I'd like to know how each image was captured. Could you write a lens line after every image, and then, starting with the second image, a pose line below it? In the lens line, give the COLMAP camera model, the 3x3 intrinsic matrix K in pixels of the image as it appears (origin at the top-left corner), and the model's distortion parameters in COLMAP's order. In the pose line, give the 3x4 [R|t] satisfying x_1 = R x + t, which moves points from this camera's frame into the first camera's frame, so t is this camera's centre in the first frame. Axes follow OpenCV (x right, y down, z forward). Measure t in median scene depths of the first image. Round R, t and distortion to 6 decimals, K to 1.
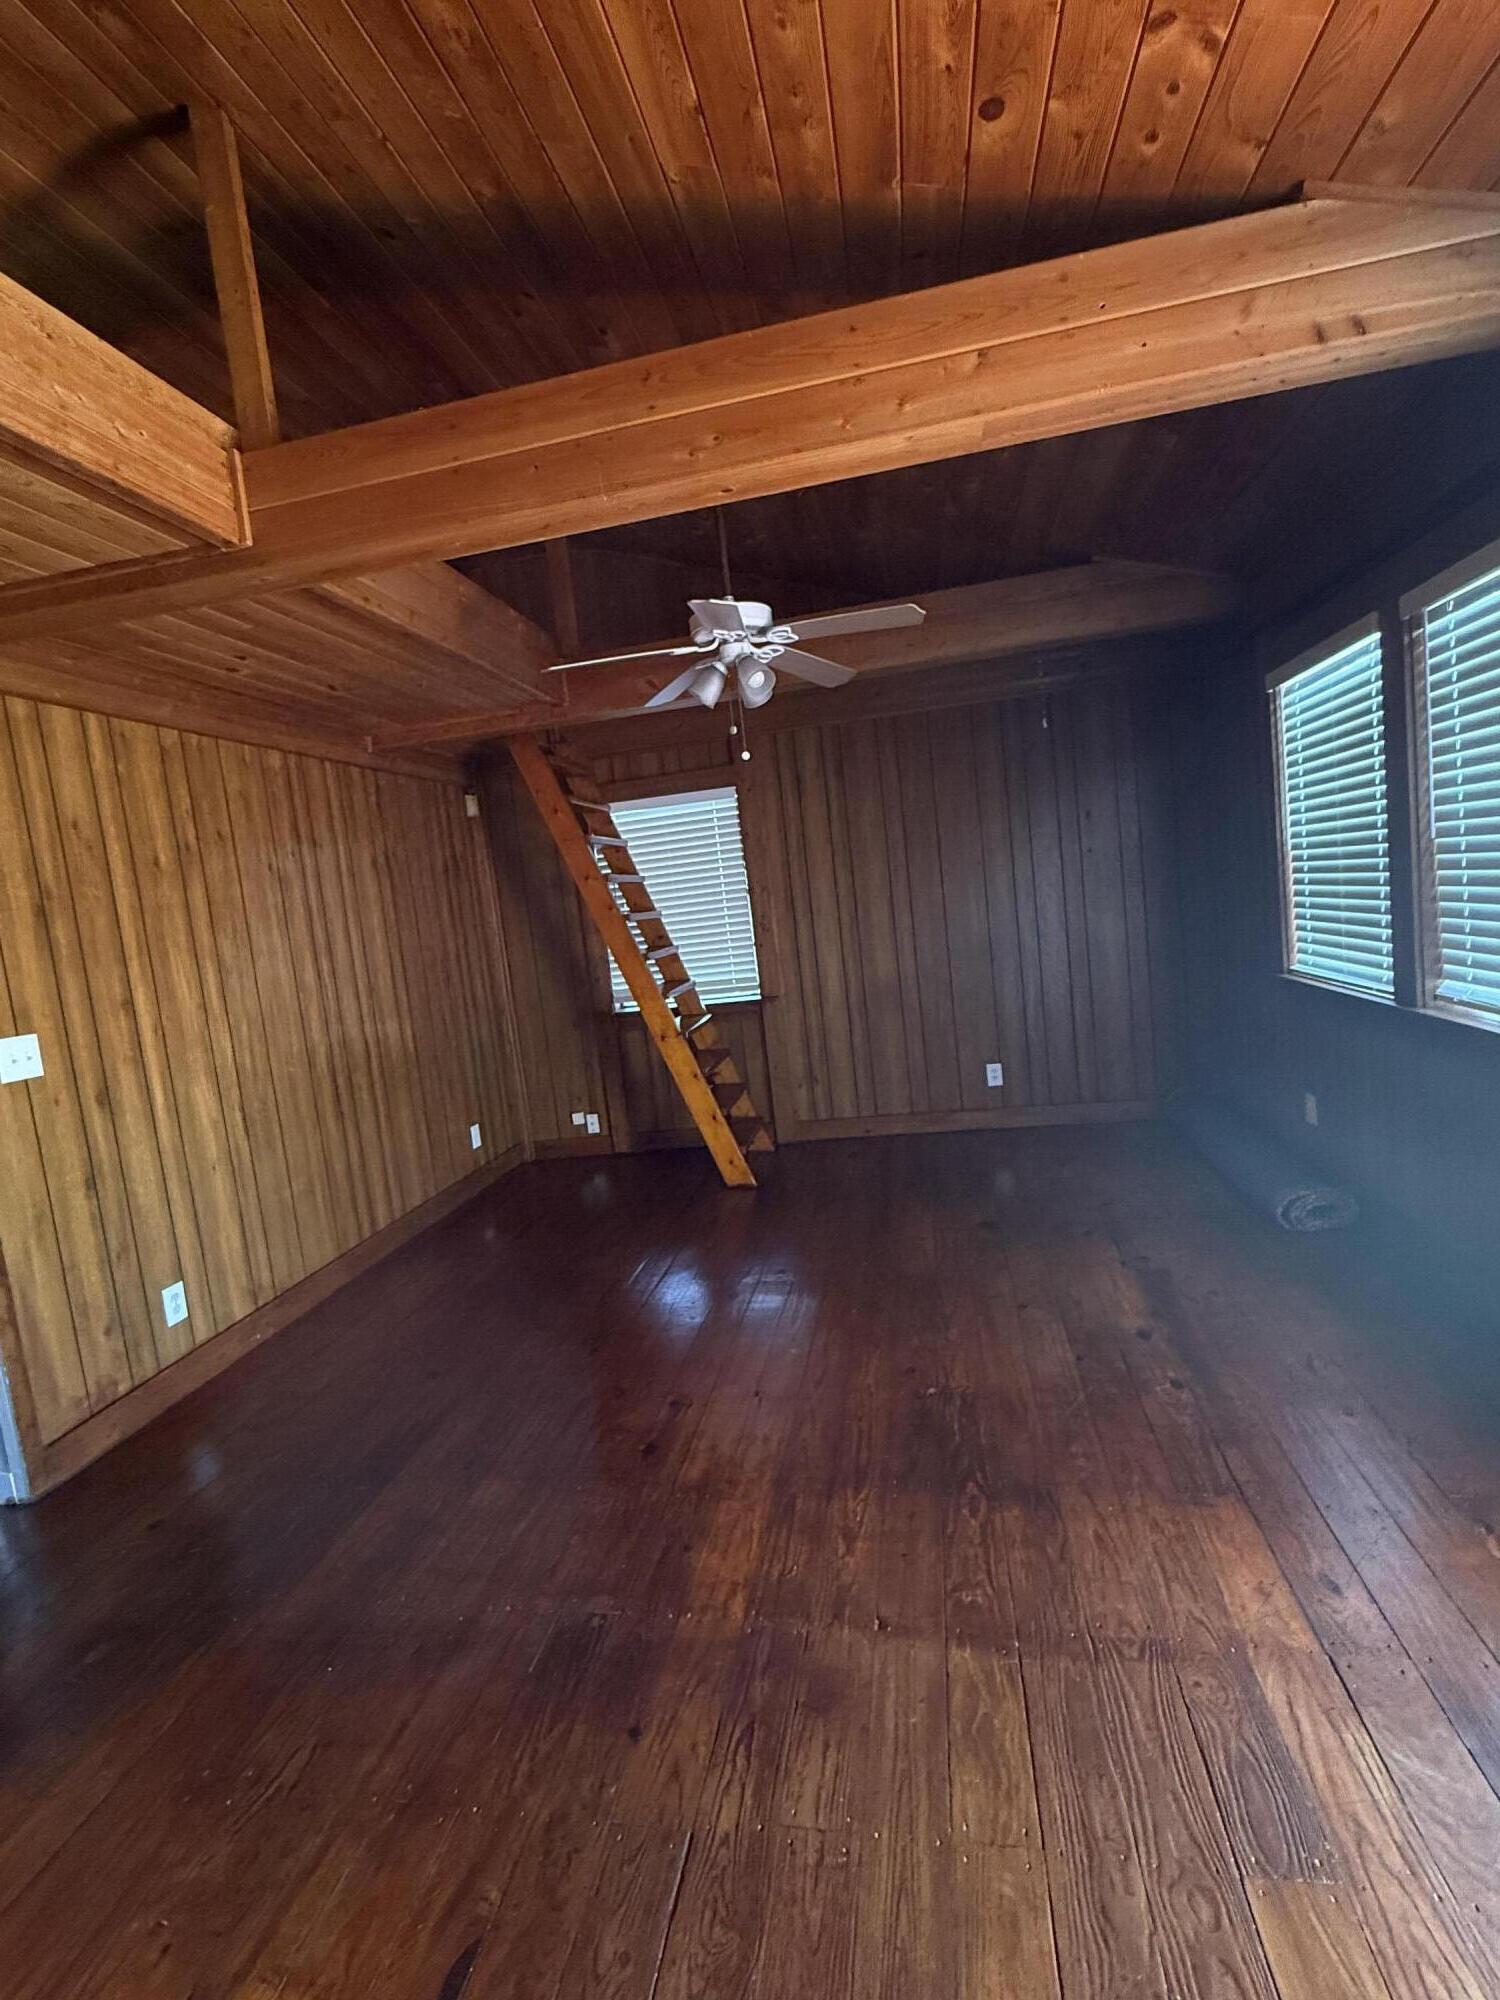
lens RADIAL K [[914.5, 0, 747.5], [0, 914.5, 1002.4], [0, 0, 1]] dist [-0.004252, -0.000545]
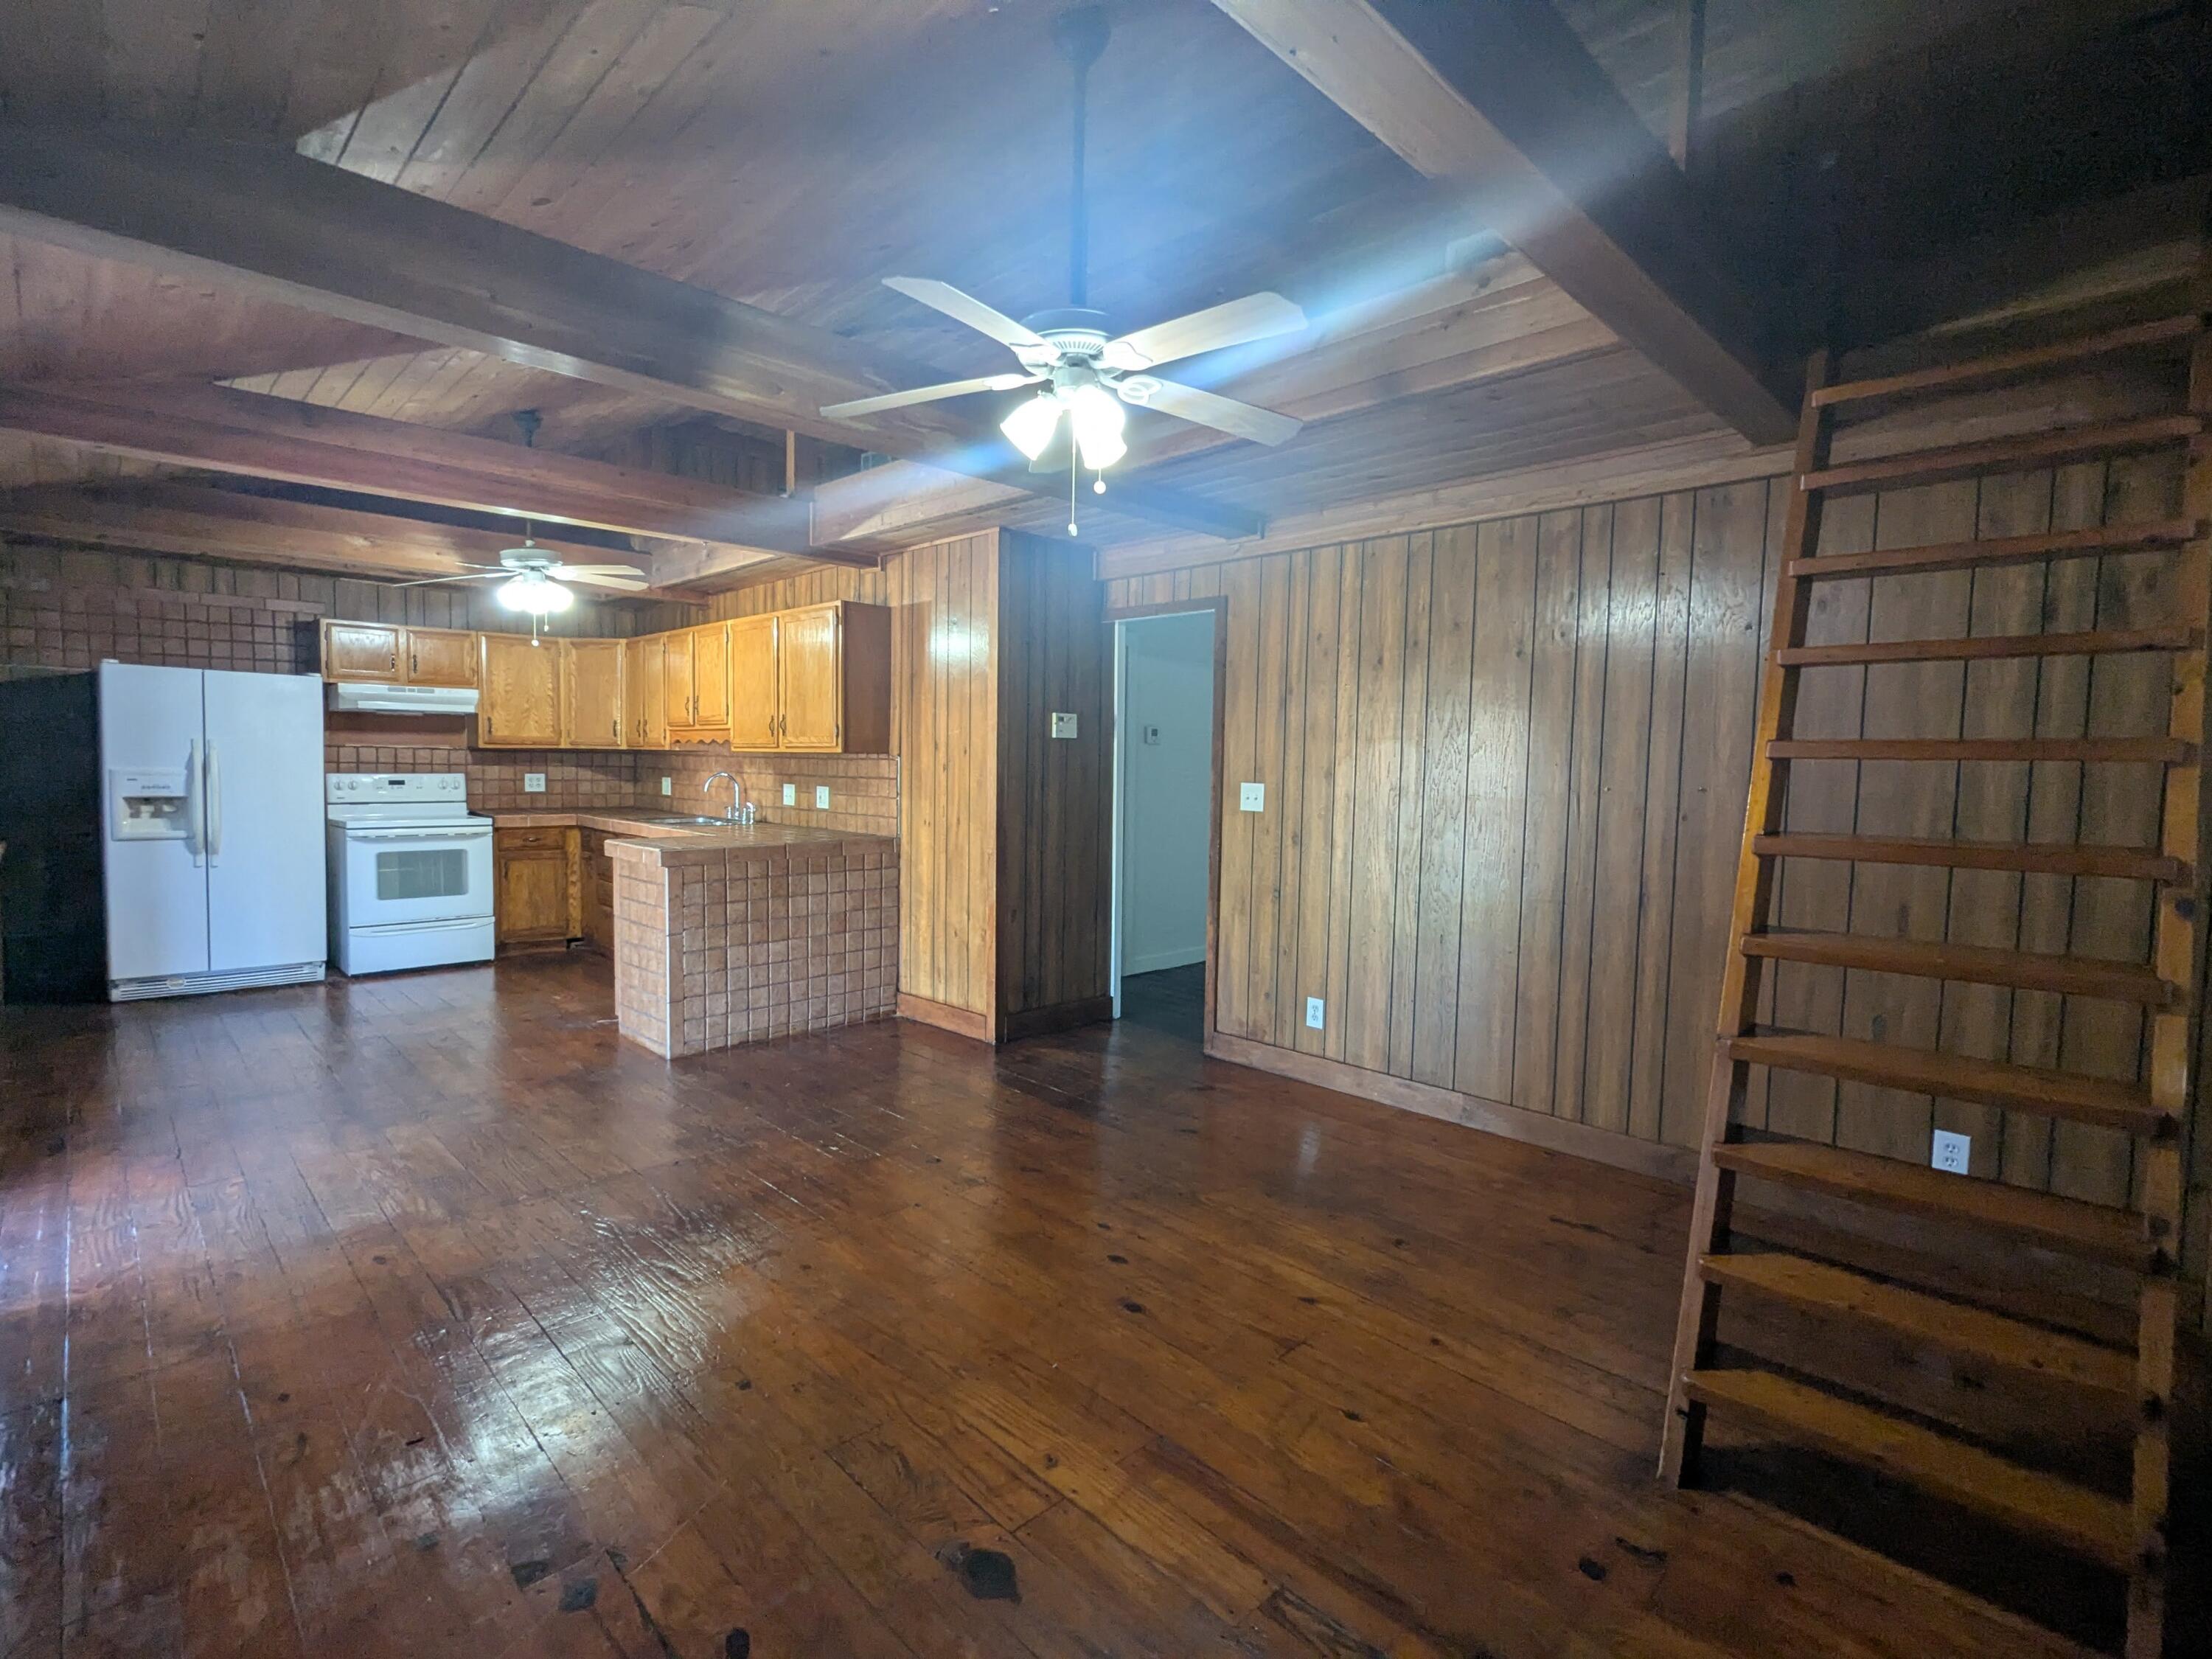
lens RADIAL K [[1055.7, 0, 1108.0], [0, 1055.7, 826.5], [0, 0, 1]] dist [-0.001105, 0.000261]
pose [[-0.568940, 0.153455, -0.807935, 0.636621], [-0.042819, 0.975576, 0.215449, -0.211305], [0.821264, 0.157172, -0.548473, 1.420185]]
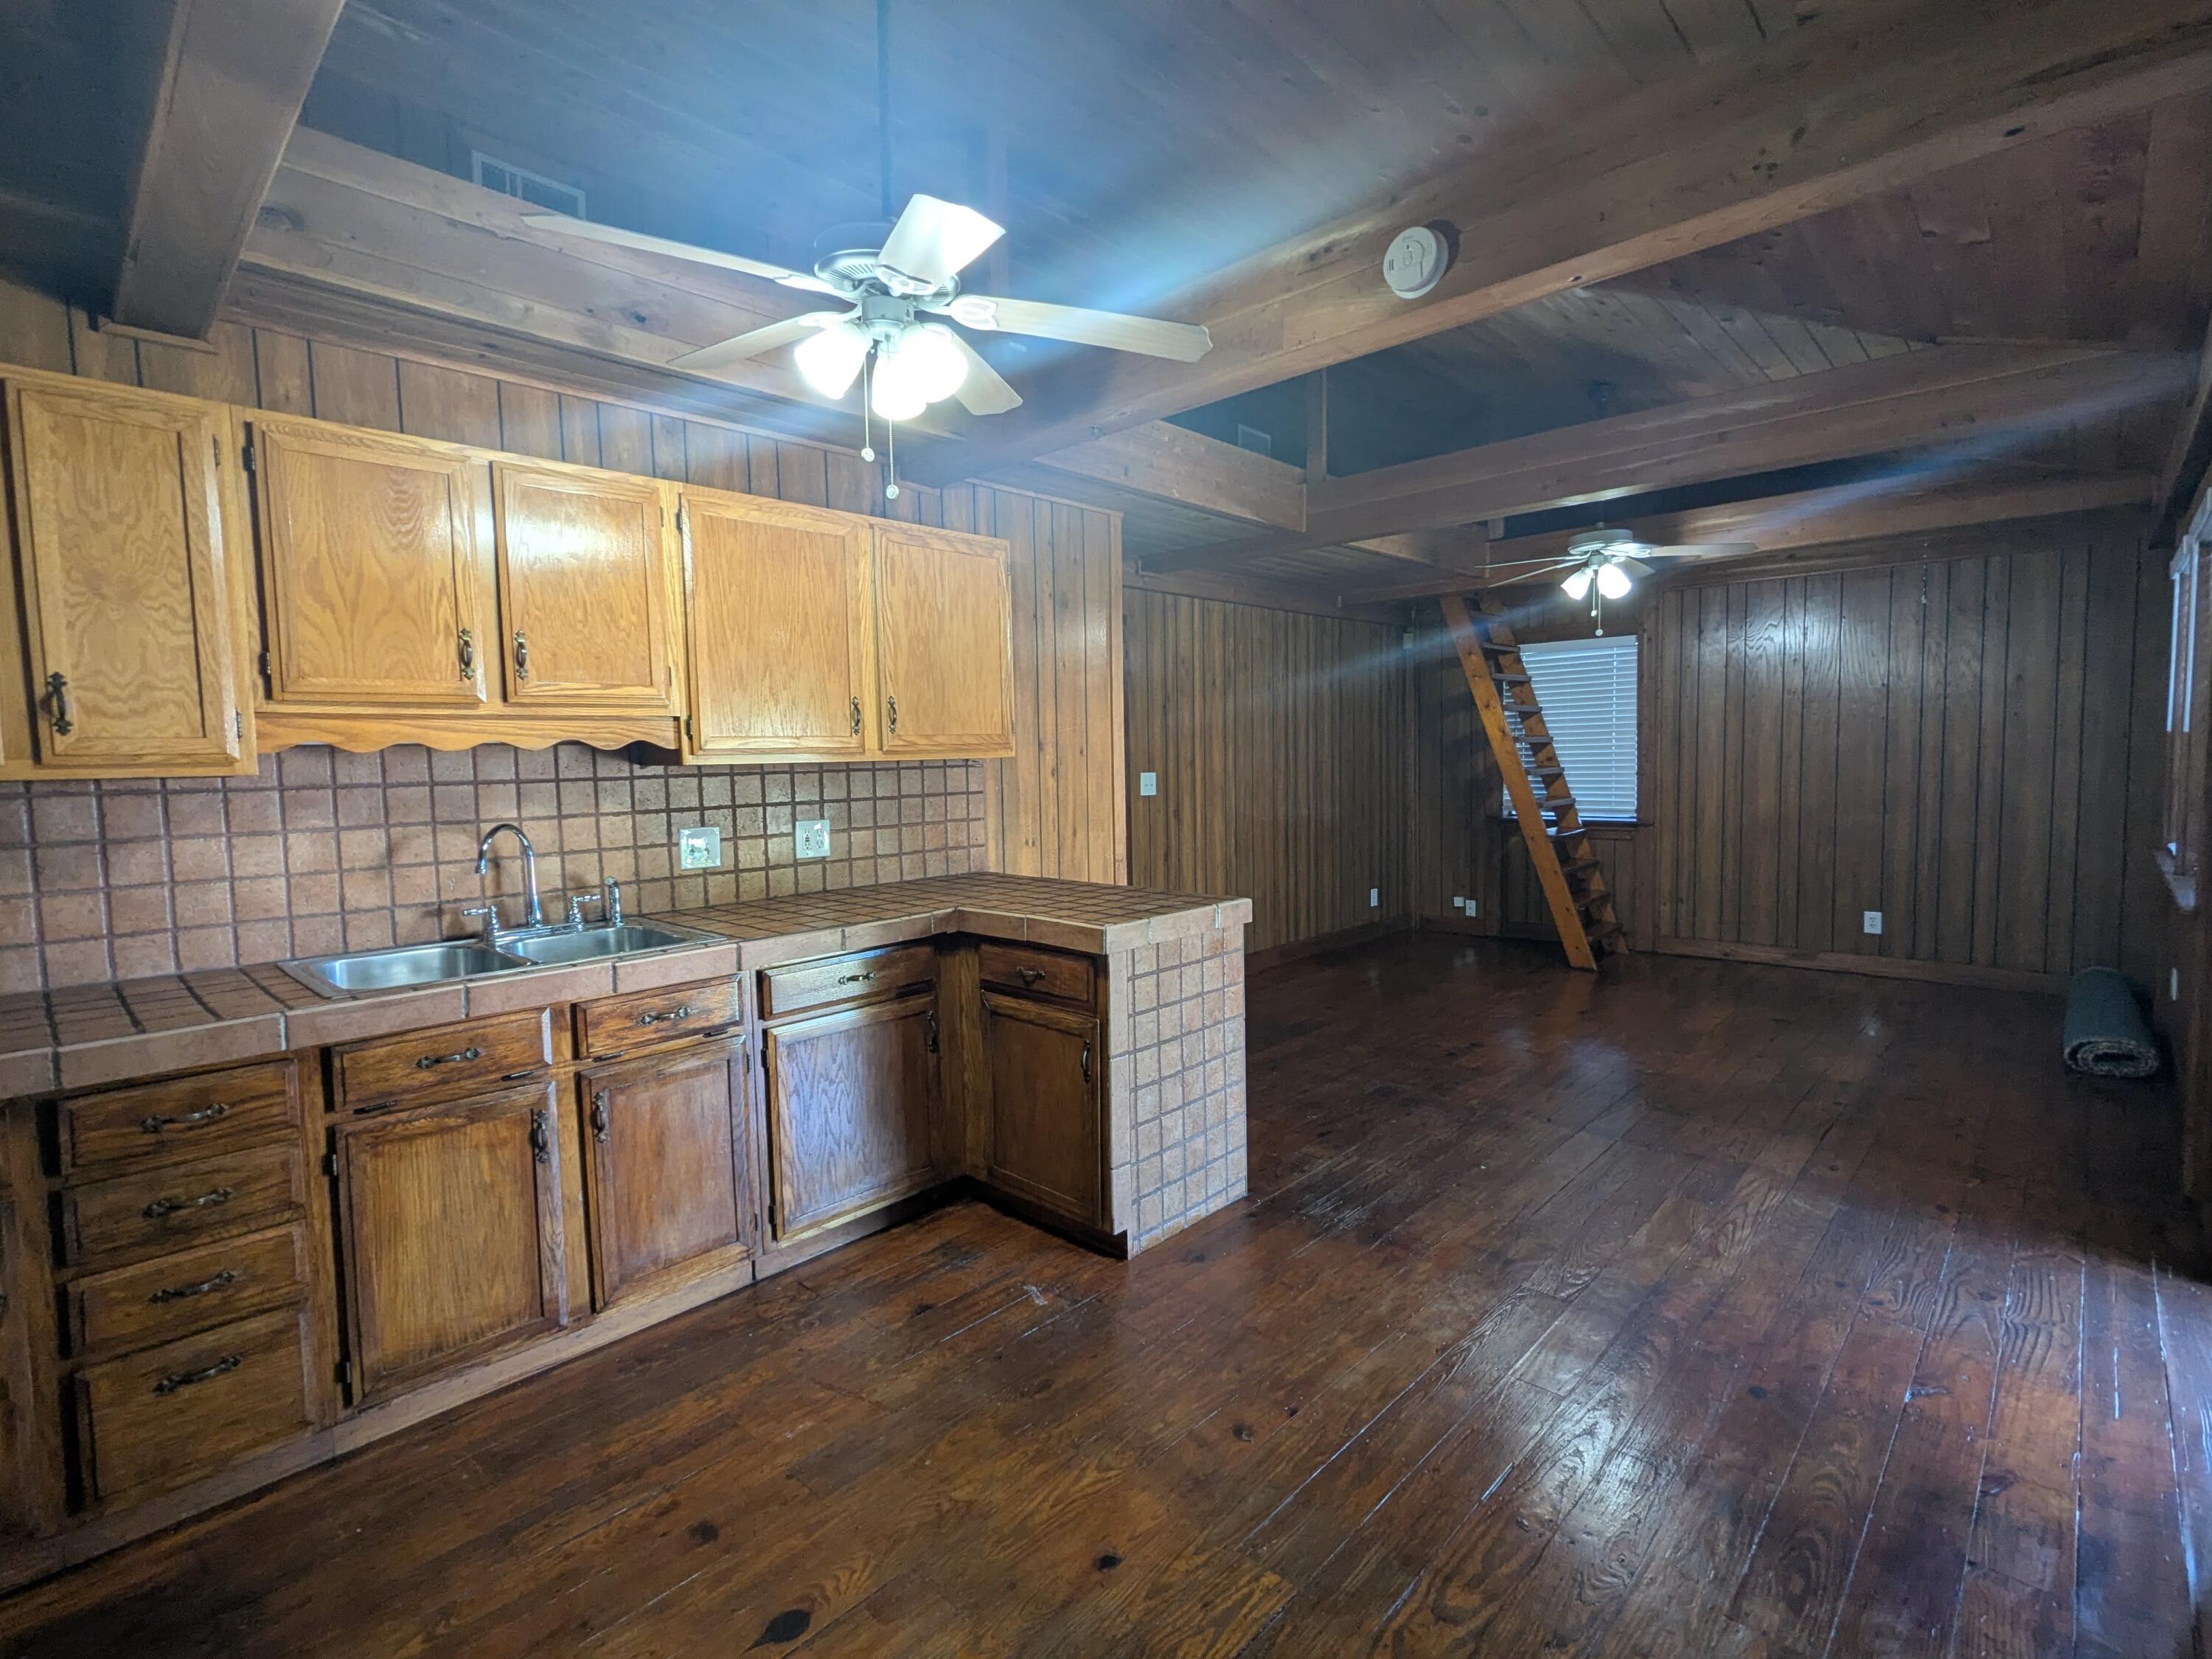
lens RADIAL K [[1055.7, 0, 1093.3], [0, 1055.7, 821.0], [0, 0, 1]] dist [-0.001105, 0.000261]
pose [[0.835566, 0.129467, -0.533918, 0.239110], [-0.131464, 0.990721, 0.034498, 0.061662], [0.533429, 0.041366, 0.844832, -0.742569]]
